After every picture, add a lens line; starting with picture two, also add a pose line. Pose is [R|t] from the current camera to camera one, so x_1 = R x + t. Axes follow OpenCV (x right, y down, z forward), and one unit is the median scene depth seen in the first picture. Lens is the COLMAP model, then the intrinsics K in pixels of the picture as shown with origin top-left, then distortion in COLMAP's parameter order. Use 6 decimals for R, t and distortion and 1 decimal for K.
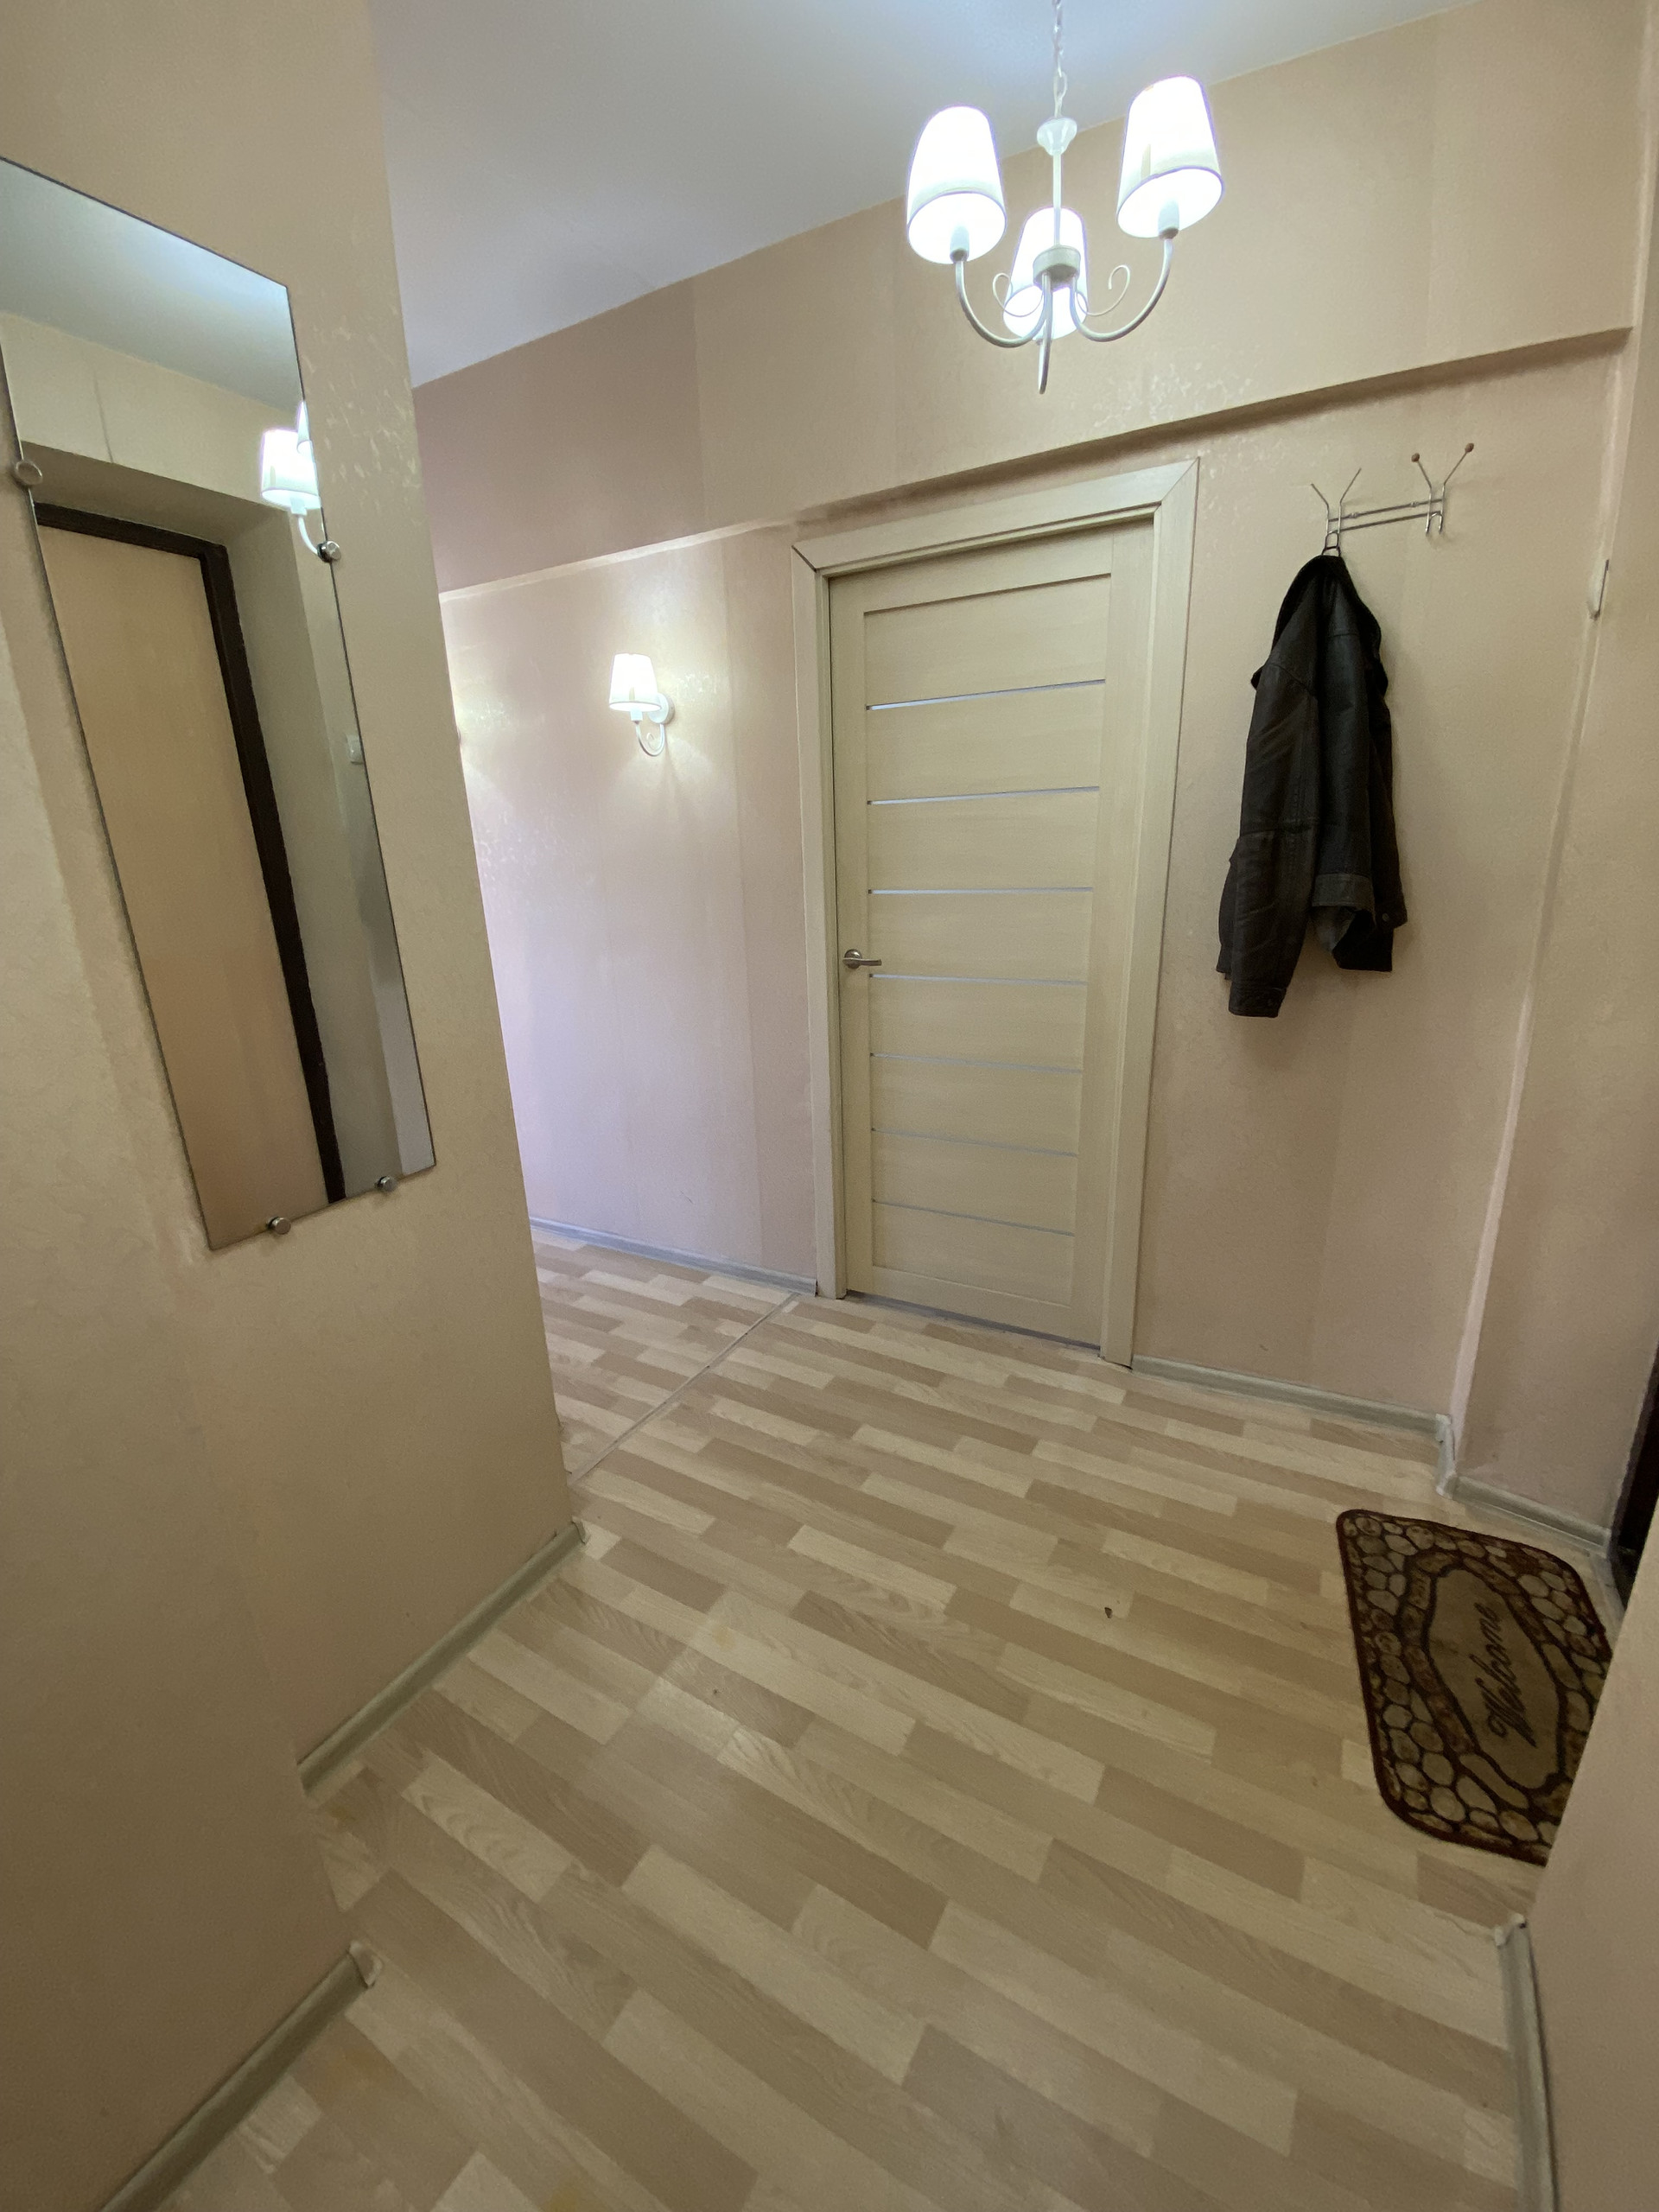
lens RADIAL K [[891.0, 0, 825.3], [0, 891.0, 1104.8], [0, 0, 1]] dist [0.021456, -0.022067]
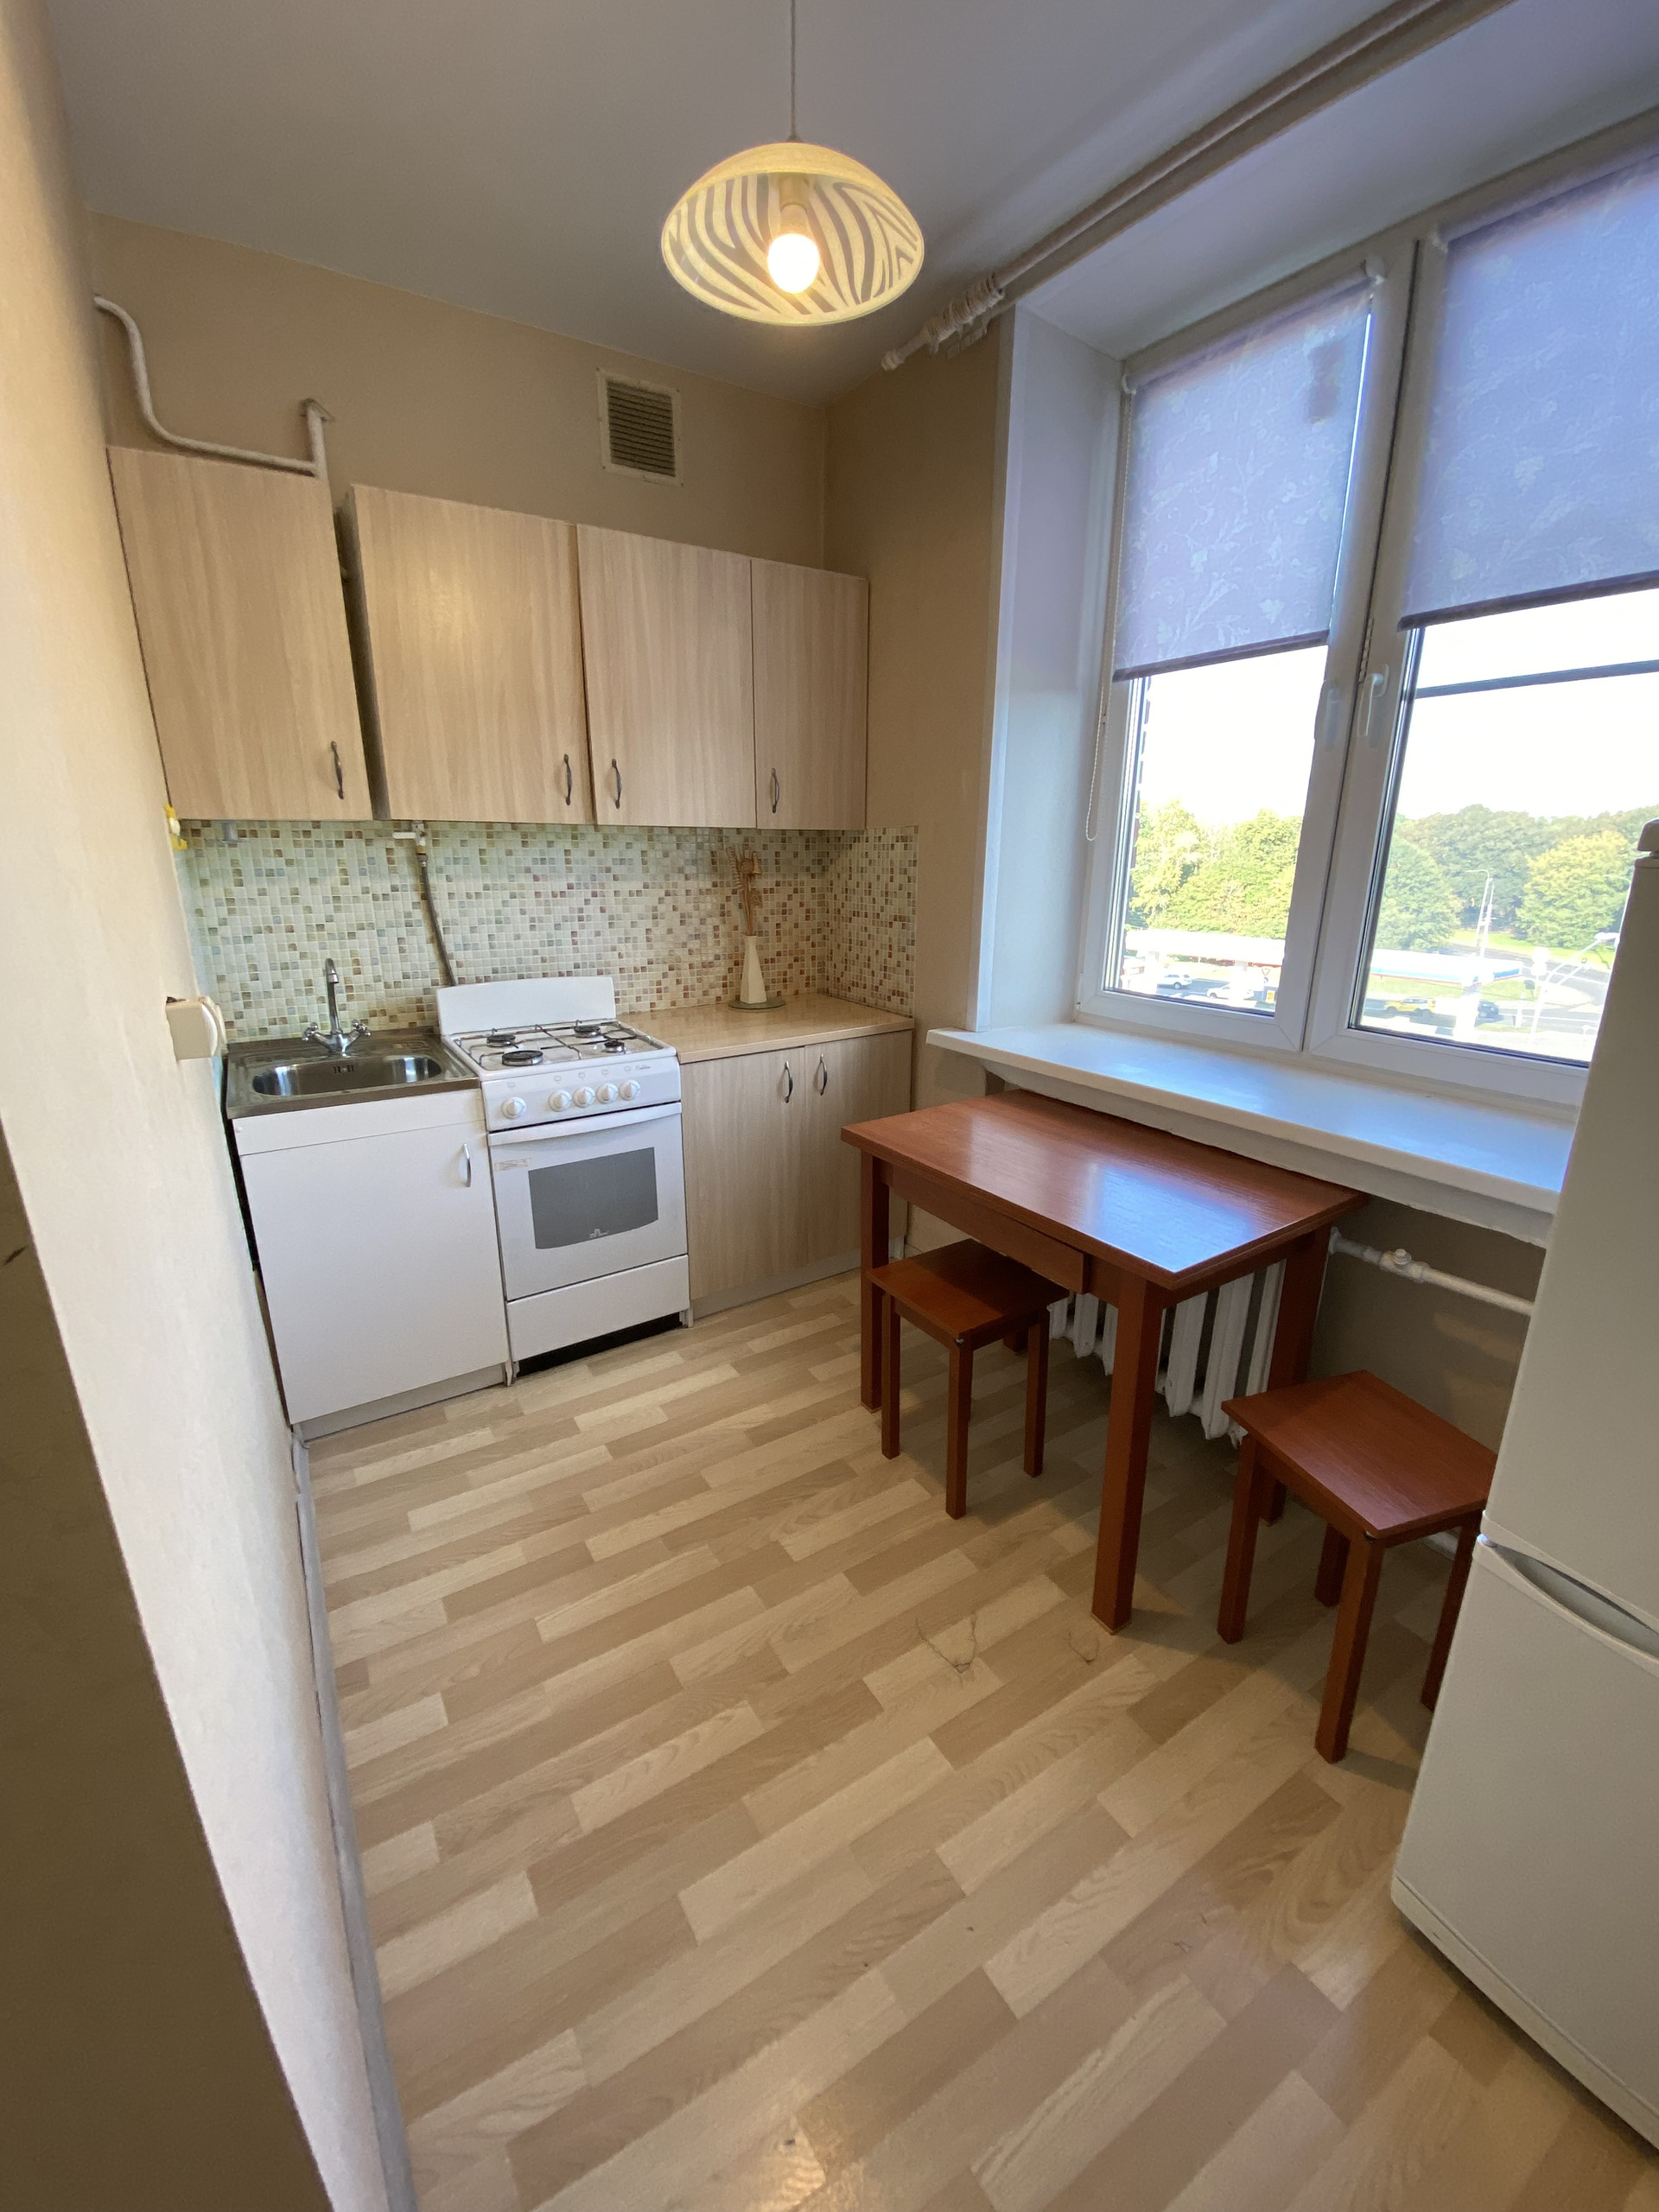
lens RADIAL K [[891.0, 0, 825.3], [0, 891.0, 1104.8], [0, 0, 1]] dist [0.021456, -0.022067]
pose [[-0.452085, 0.276506, -0.848035, 0.681942], [-0.237966, 0.878892, 0.413426, -0.211246], [0.859646, 0.388707, -0.331535, 0.652212]]
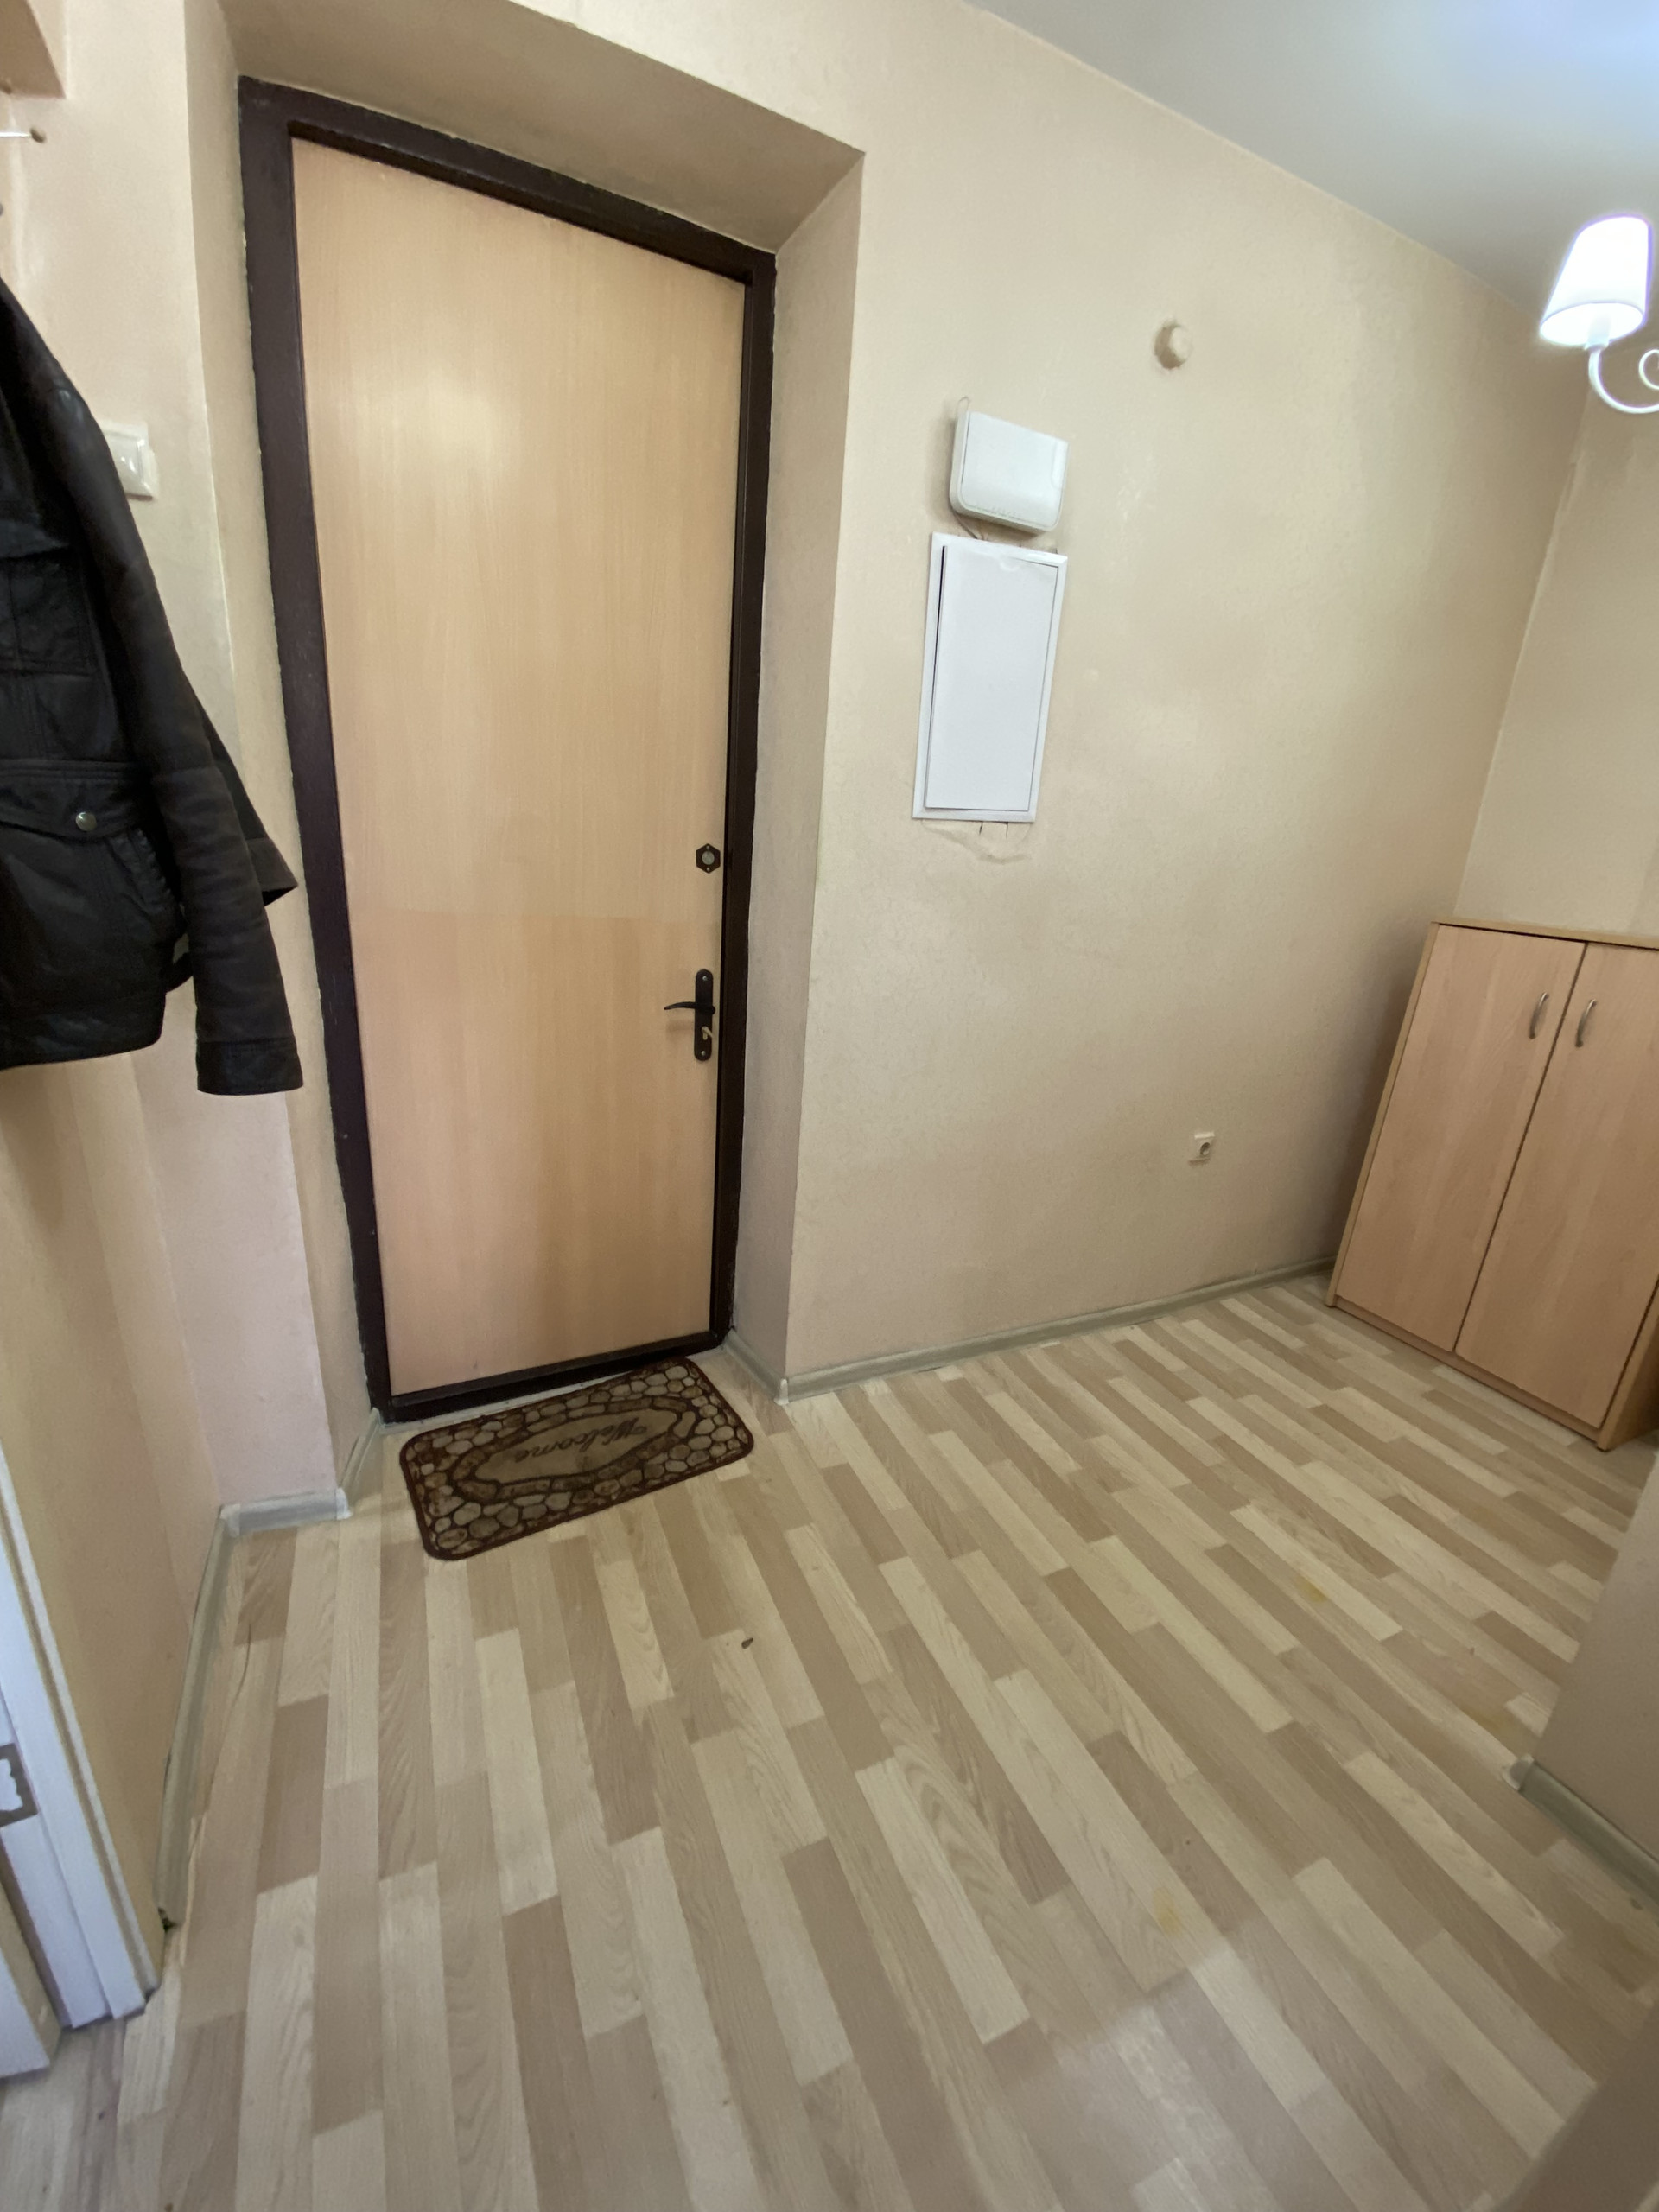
lens RADIAL K [[889.0, 0, 838.3], [0, 889.0, 1106.4], [0, 0, 1]] dist [0.041944, -0.032583]
pose [[-0.825918, -0.193999, 0.529361, -0.147283], [0.119143, 0.857671, 0.500206, -0.363655], [-0.551057, 0.476198, -0.685252, 1.294199]]
